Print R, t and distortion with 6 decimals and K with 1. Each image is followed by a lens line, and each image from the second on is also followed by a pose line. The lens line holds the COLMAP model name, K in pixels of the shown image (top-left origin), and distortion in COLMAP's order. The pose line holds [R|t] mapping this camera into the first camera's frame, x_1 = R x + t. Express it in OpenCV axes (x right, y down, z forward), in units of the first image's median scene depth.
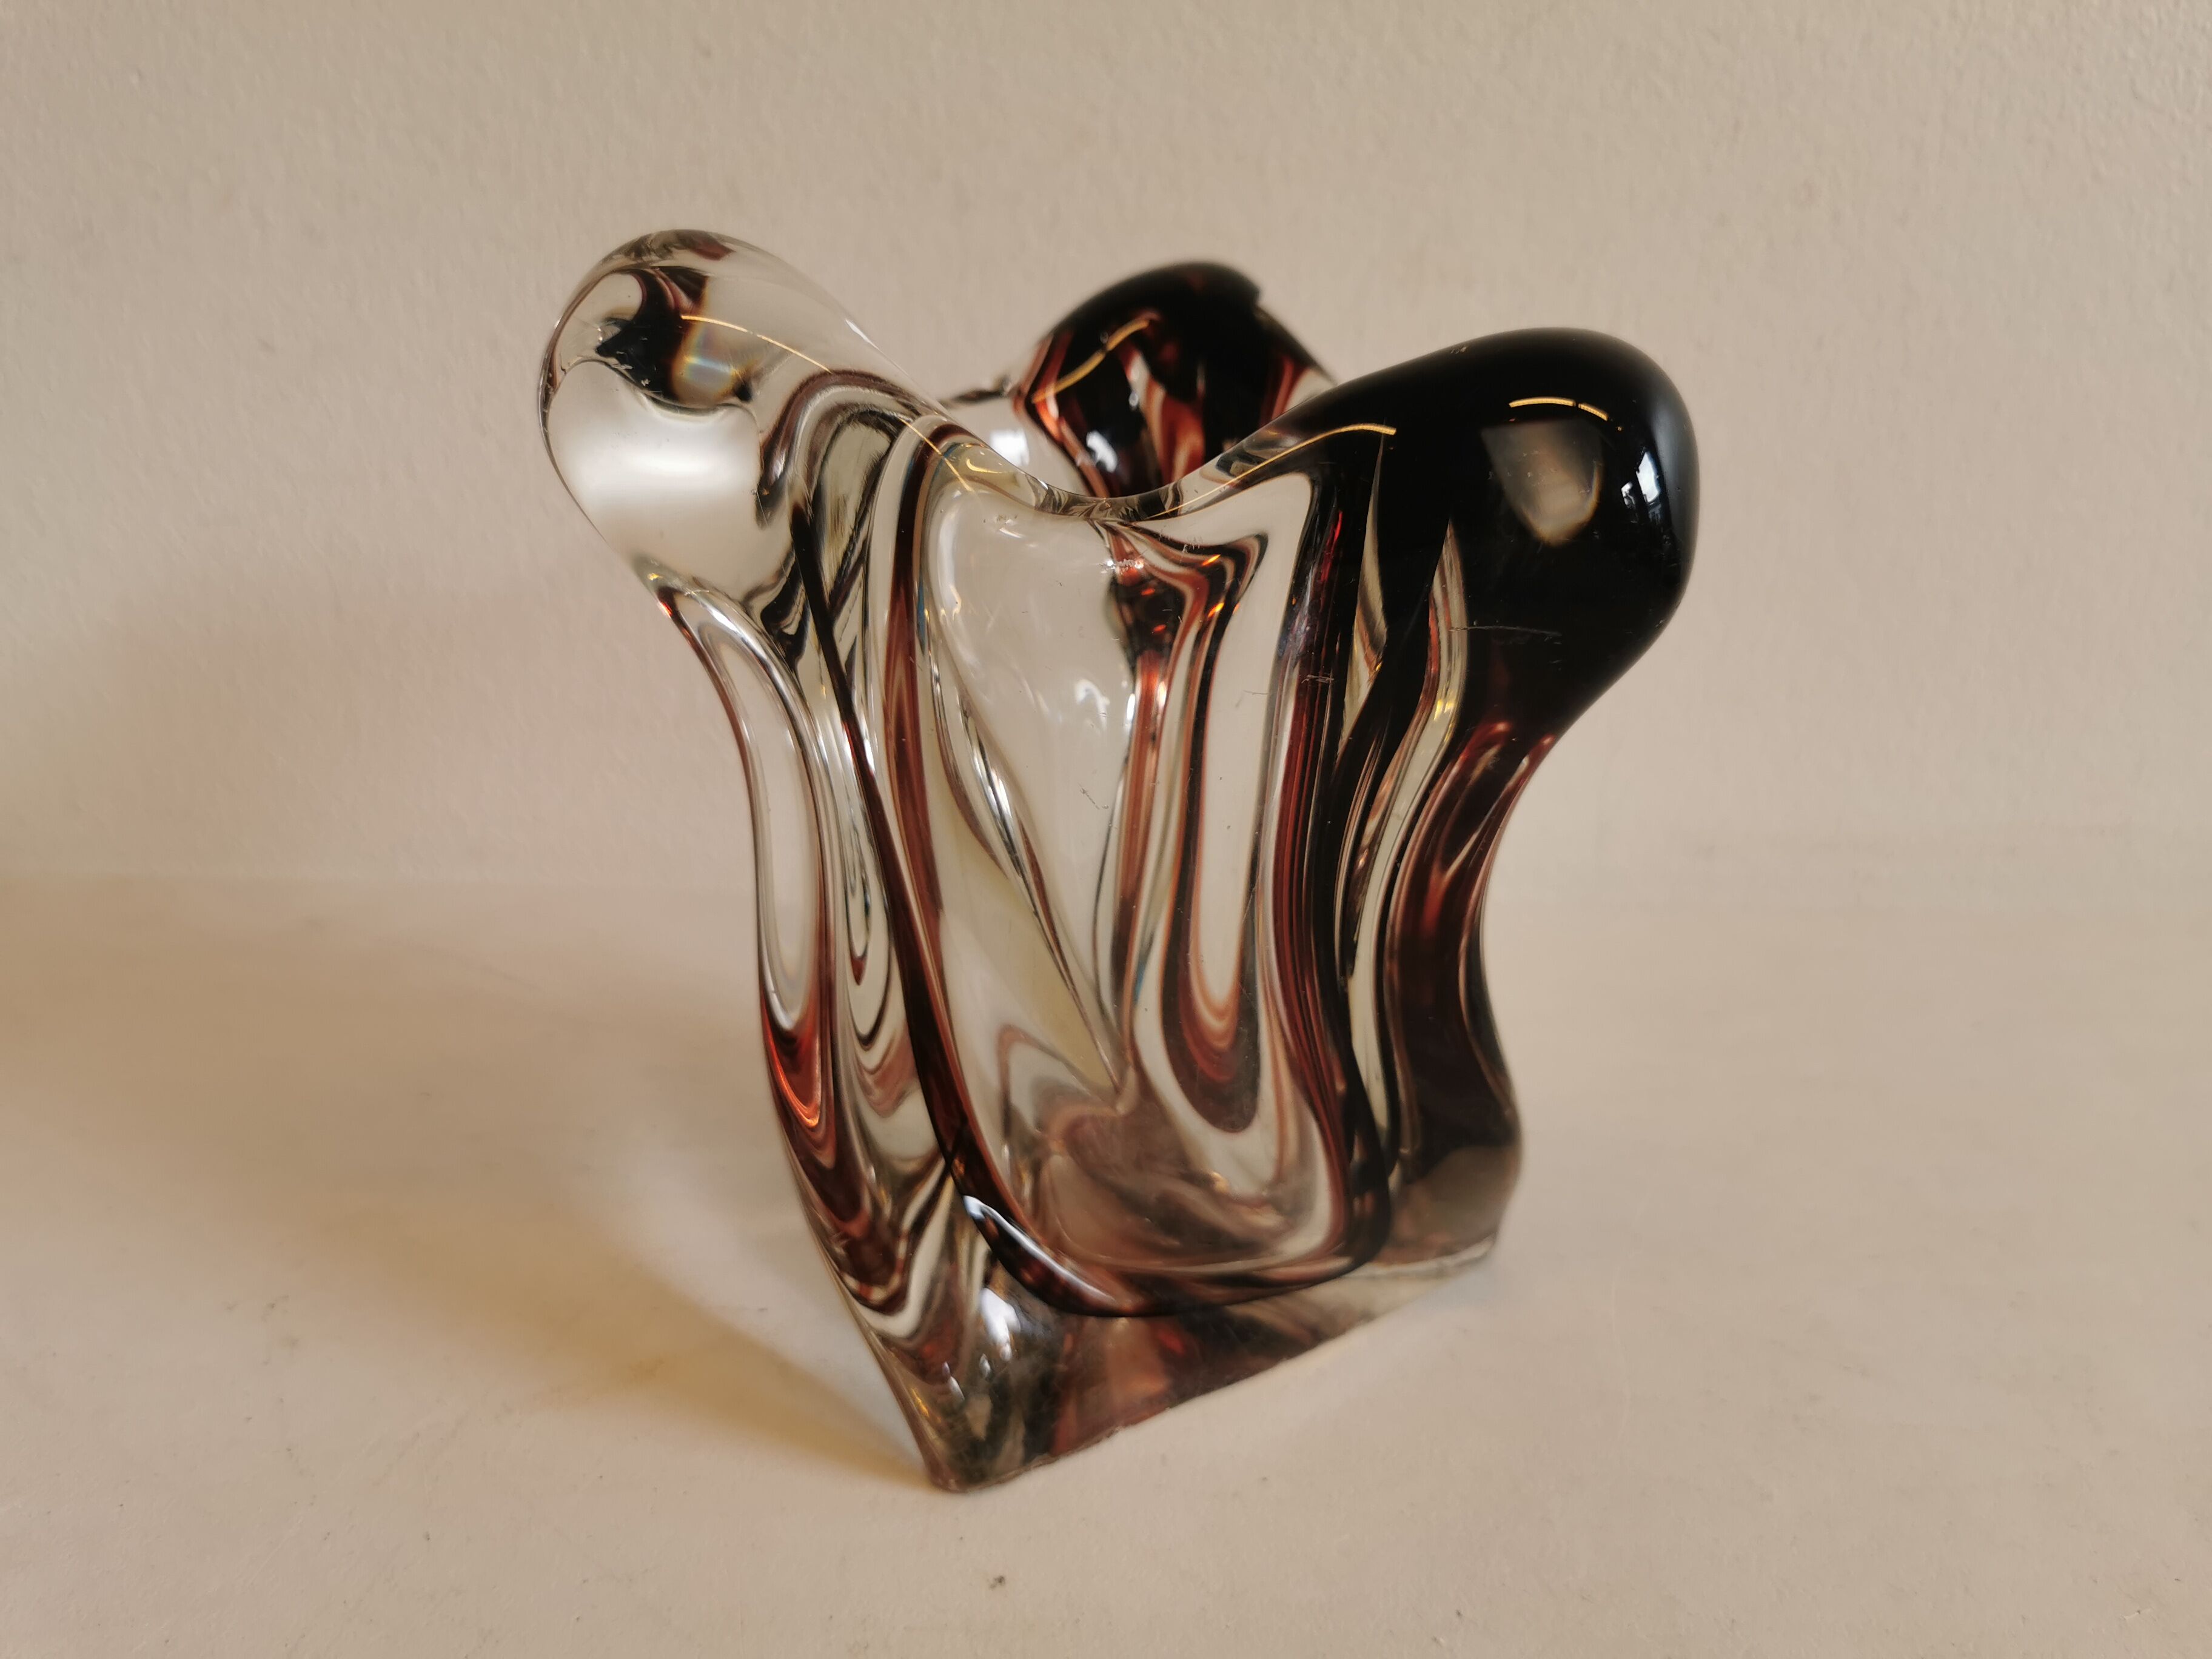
lens RADIAL K [[1845.3, 0, 1116.1], [0, 1845.3, 805.9], [0, 0, 1]] dist [-0.006858, -0.073984]
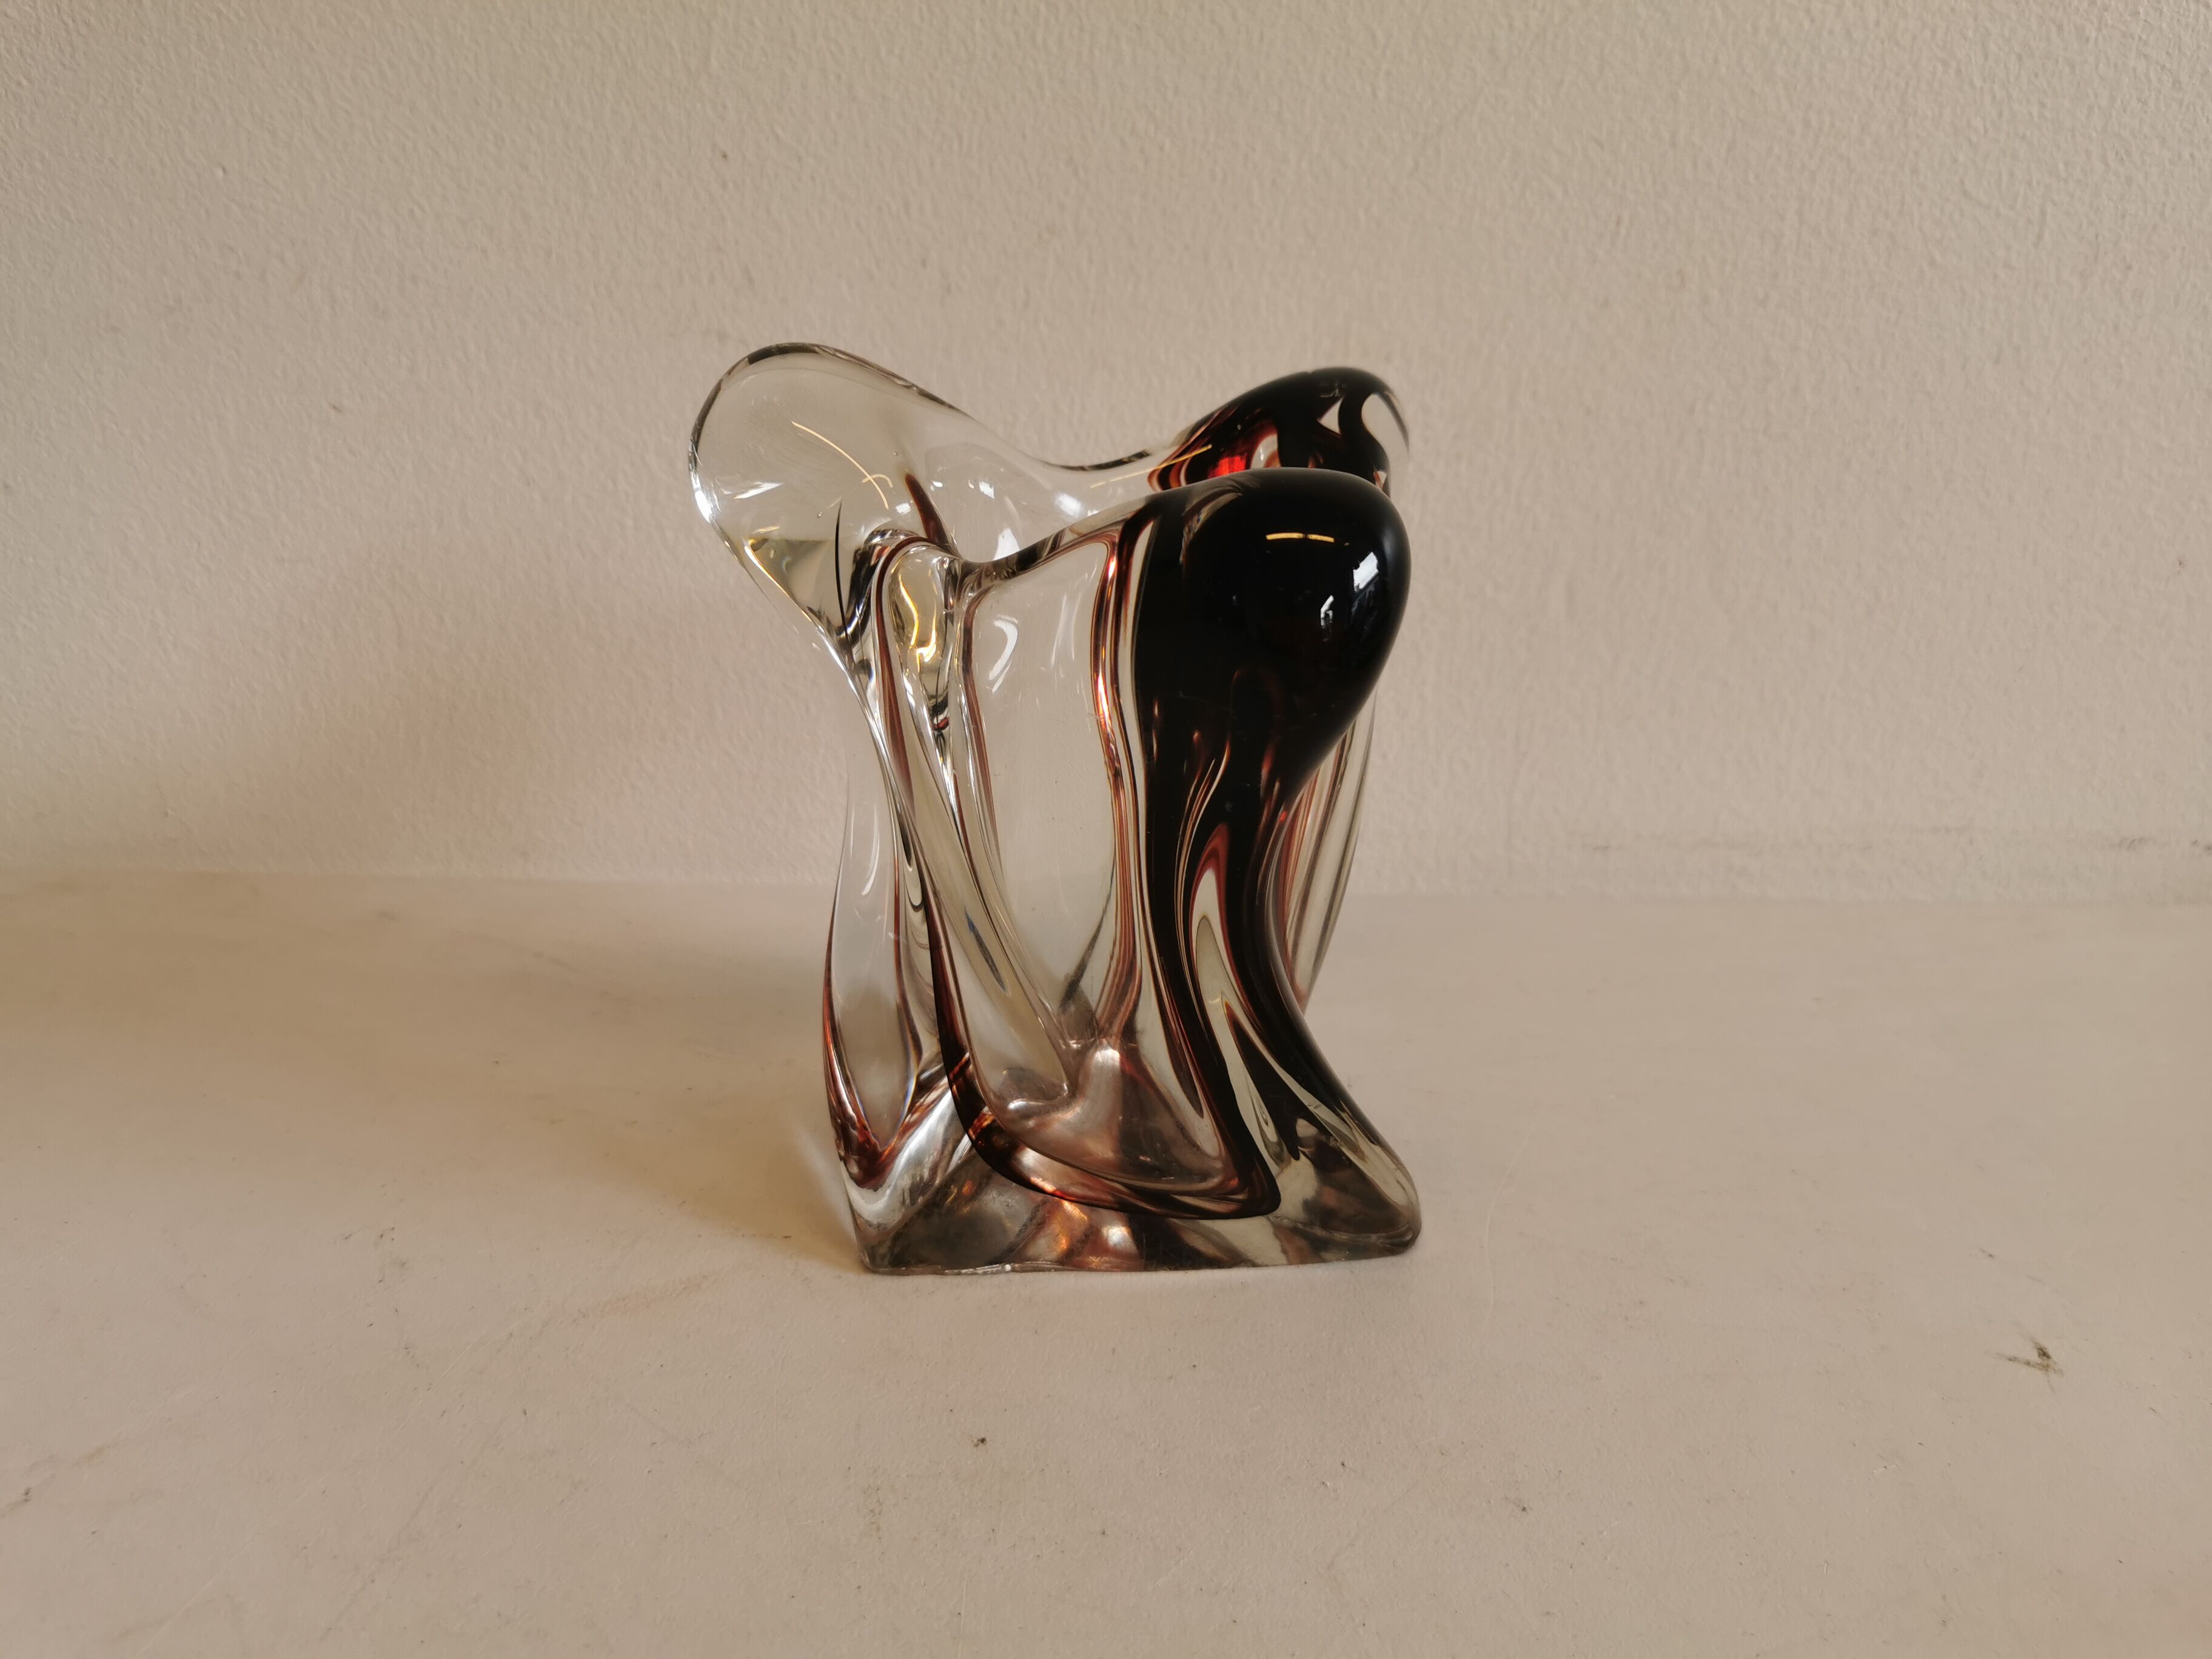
lens RADIAL K [[1845.3, 0, 1117.3], [0, 1845.3, 793.4], [0, 0, 1]] dist [-0.006858, -0.073984]
pose [[0.999952, -0.001685, 0.009687, 0.014923], [0.001604, 0.999964, 0.008369, -0.028221], [-0.009701, -0.008353, 0.999918, -0.213450]]
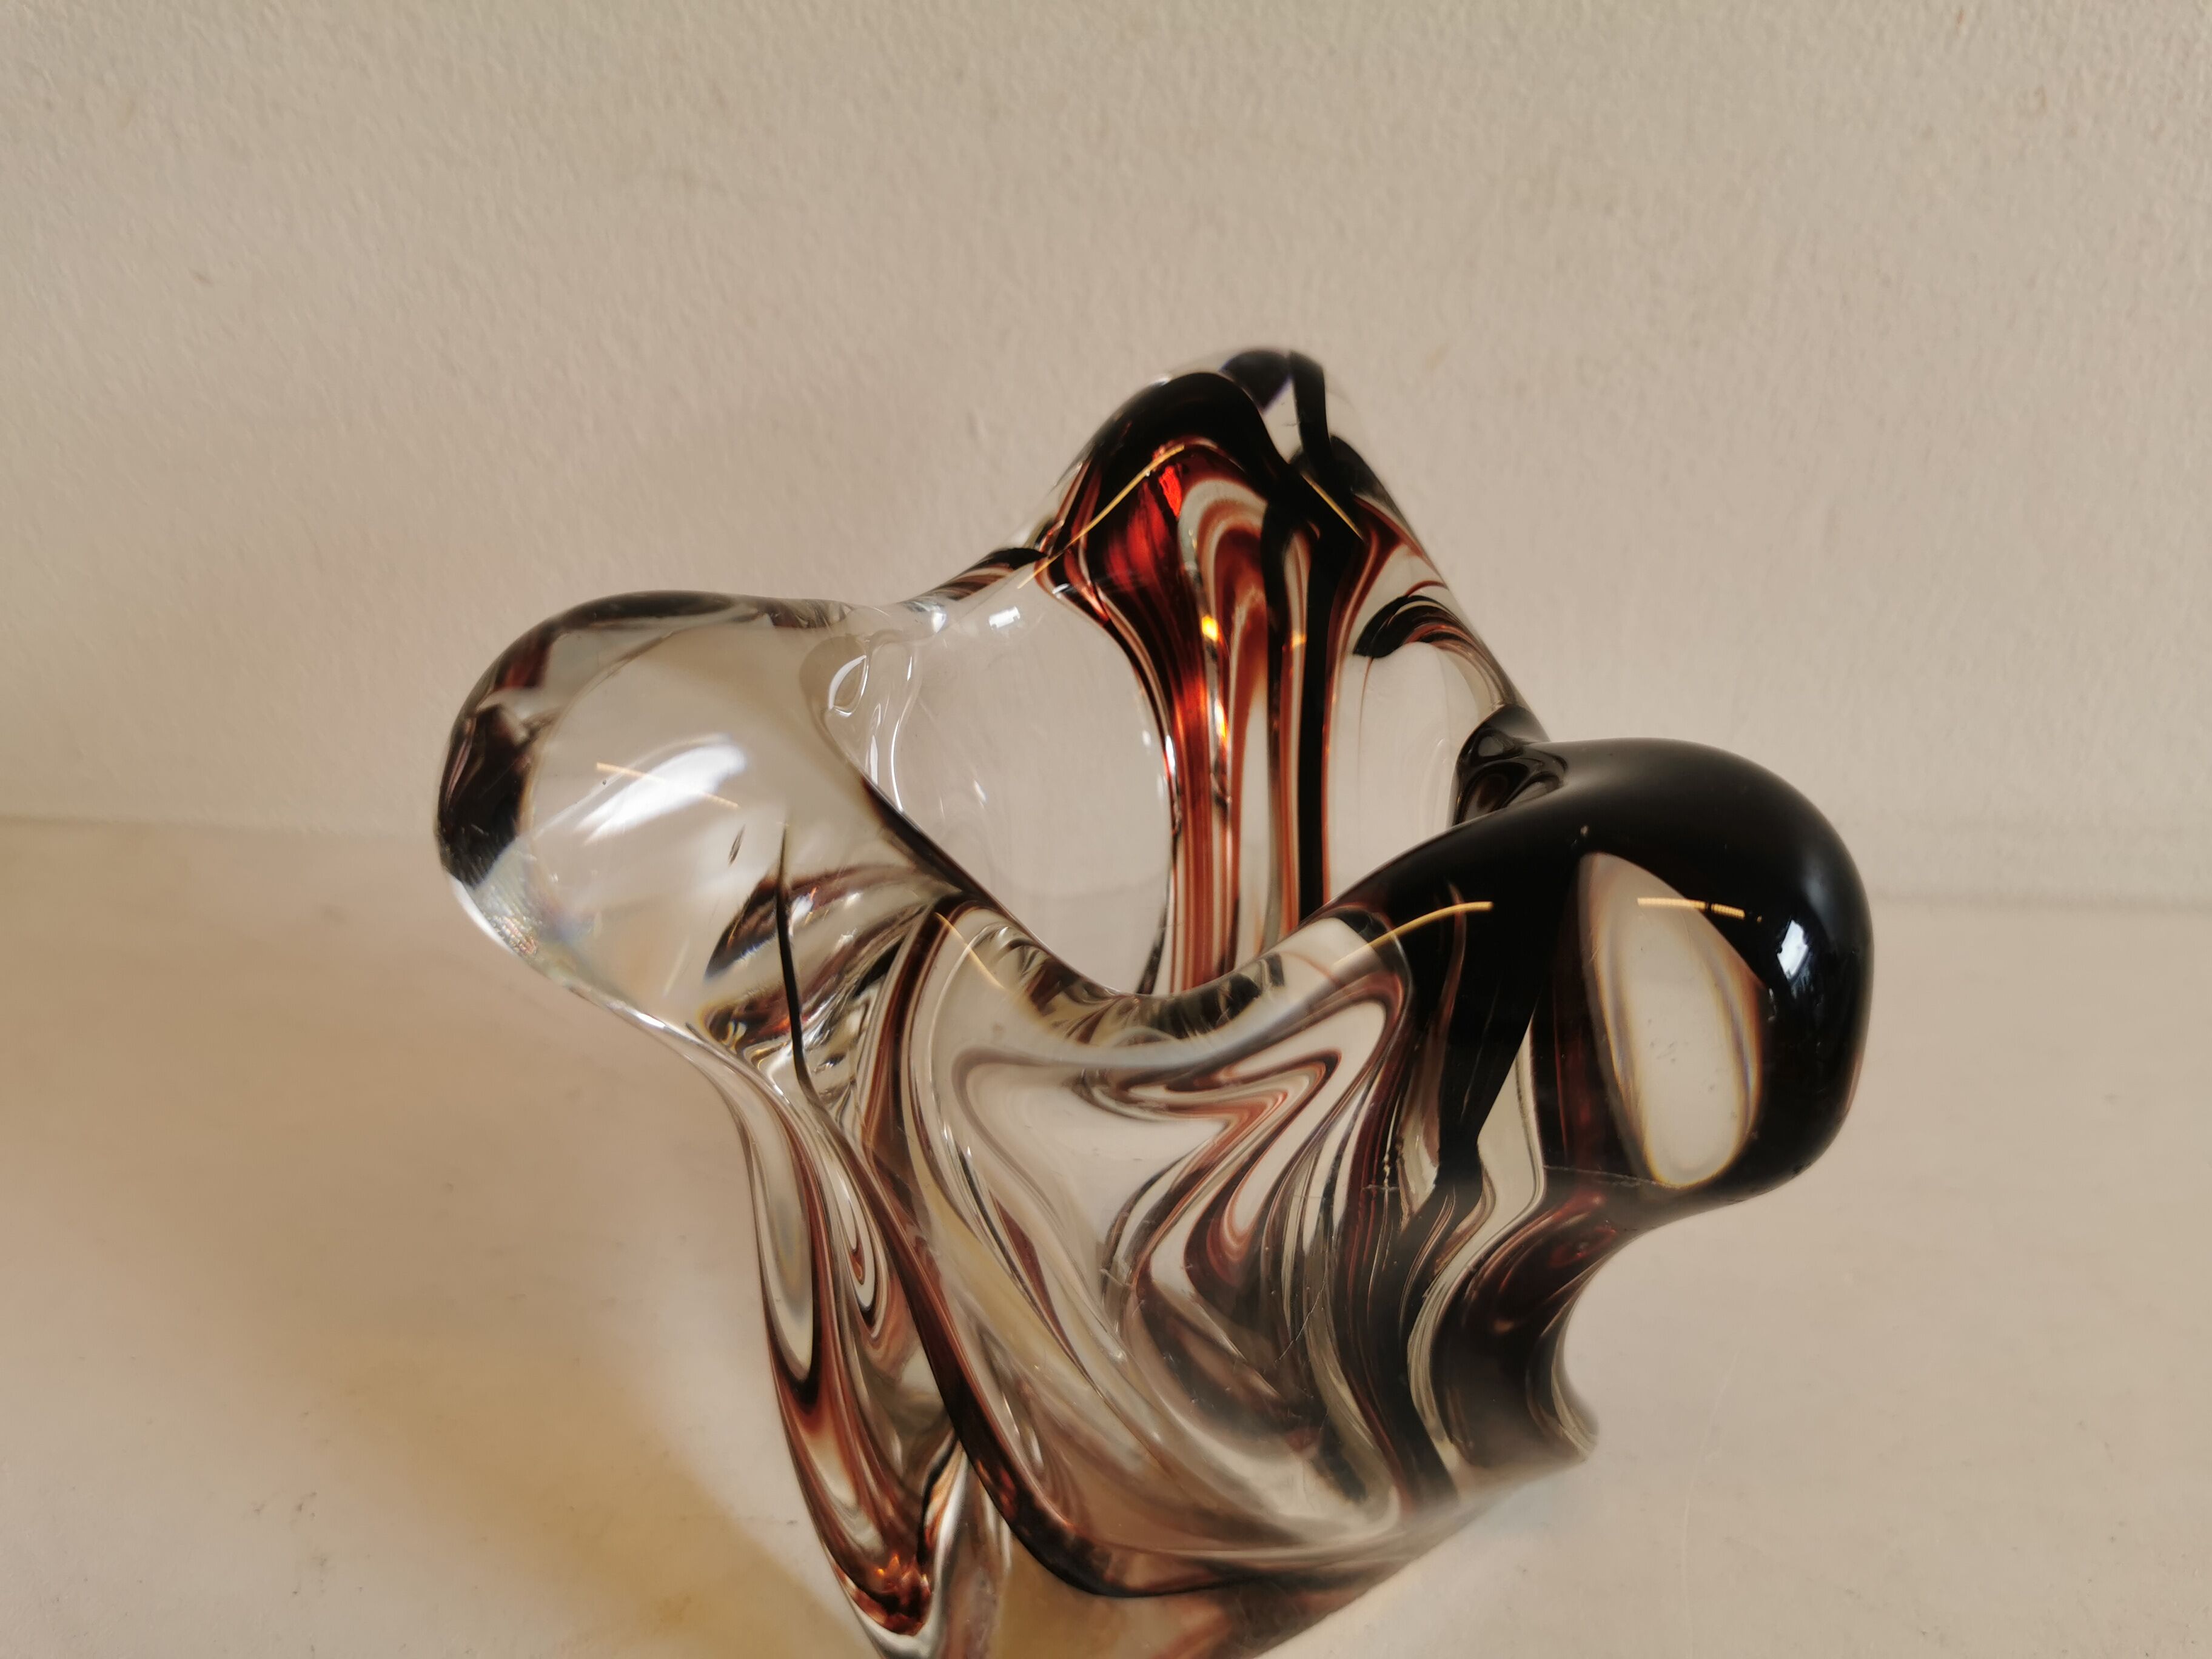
lens RADIAL K [[1845.3, 0, 1102.0], [0, 1845.3, 821.2], [0, 0, 1]] dist [-0.006858, -0.073984]
pose [[0.998461, 0.010769, -0.054406, 0.018580], [0.004257, 0.963192, 0.268780, -0.333848], [0.055298, -0.268598, 0.961664, 0.173383]]
